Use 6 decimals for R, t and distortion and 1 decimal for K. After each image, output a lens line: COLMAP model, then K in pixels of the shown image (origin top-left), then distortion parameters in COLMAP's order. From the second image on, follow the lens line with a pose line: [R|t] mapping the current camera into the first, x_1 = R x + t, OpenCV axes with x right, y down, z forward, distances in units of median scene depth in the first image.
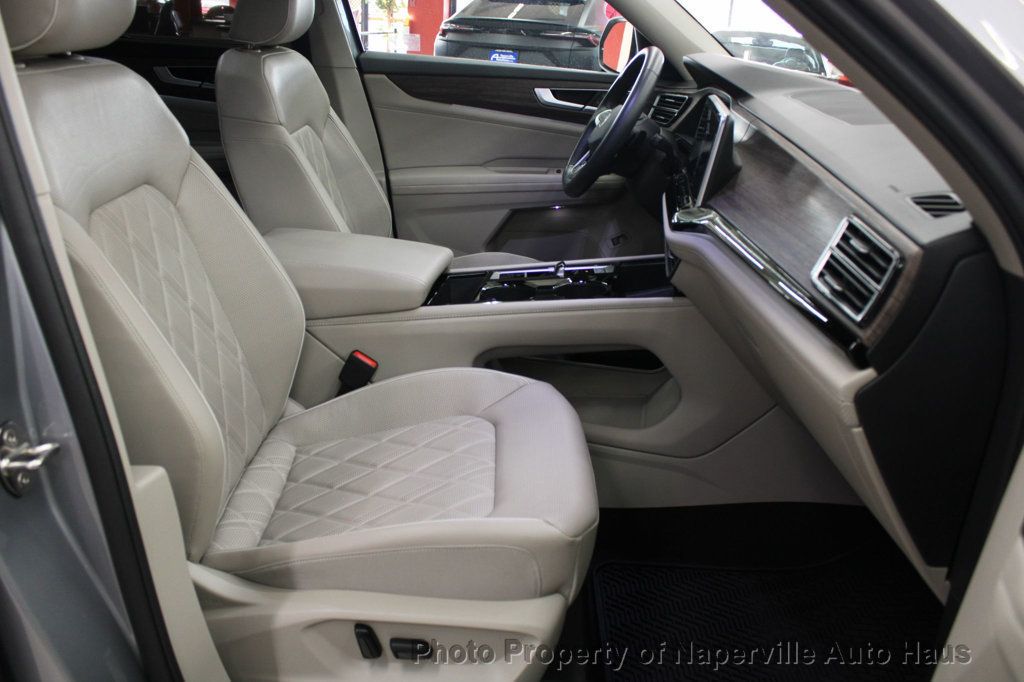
lens RADIAL K [[869.9, 0, 512.0], [0, 869.9, 341.0], [0, 0, 1]] dist [-0.168618, 0.156518]
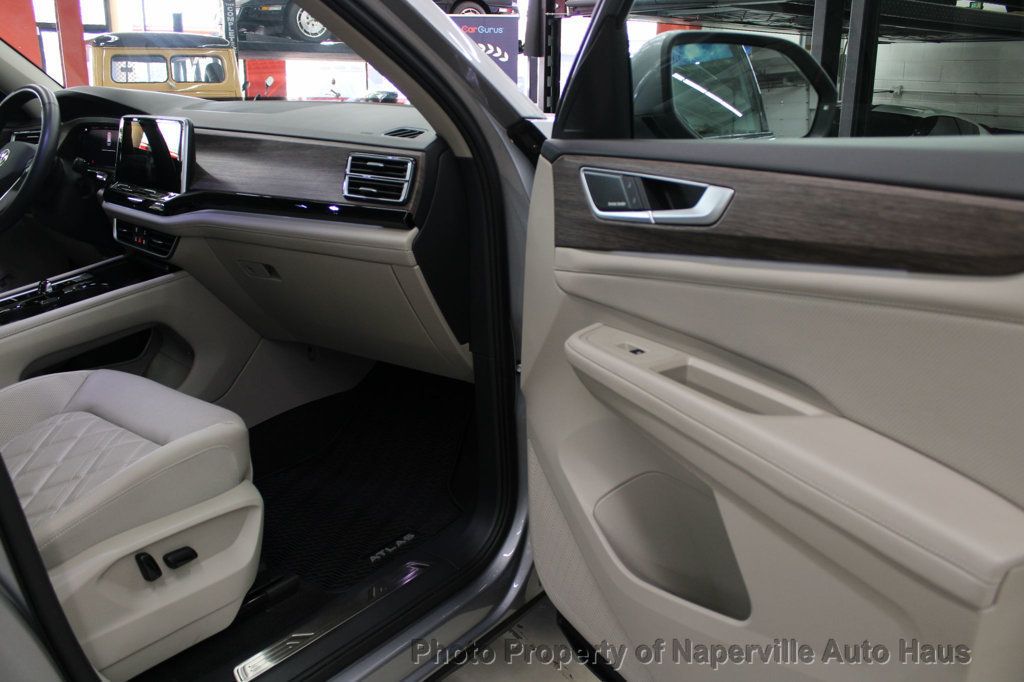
lens RADIAL K [[869.9, 0, 512.0], [0, 869.9, 341.0], [0, 0, 1]] dist [-0.168618, 0.156518]
pose [[0.590412, -0.280708, 0.756714, -0.512064], [0.323474, 0.941274, 0.096787, 0.086537], [-0.739444, 0.187633, 0.646541, -0.133051]]
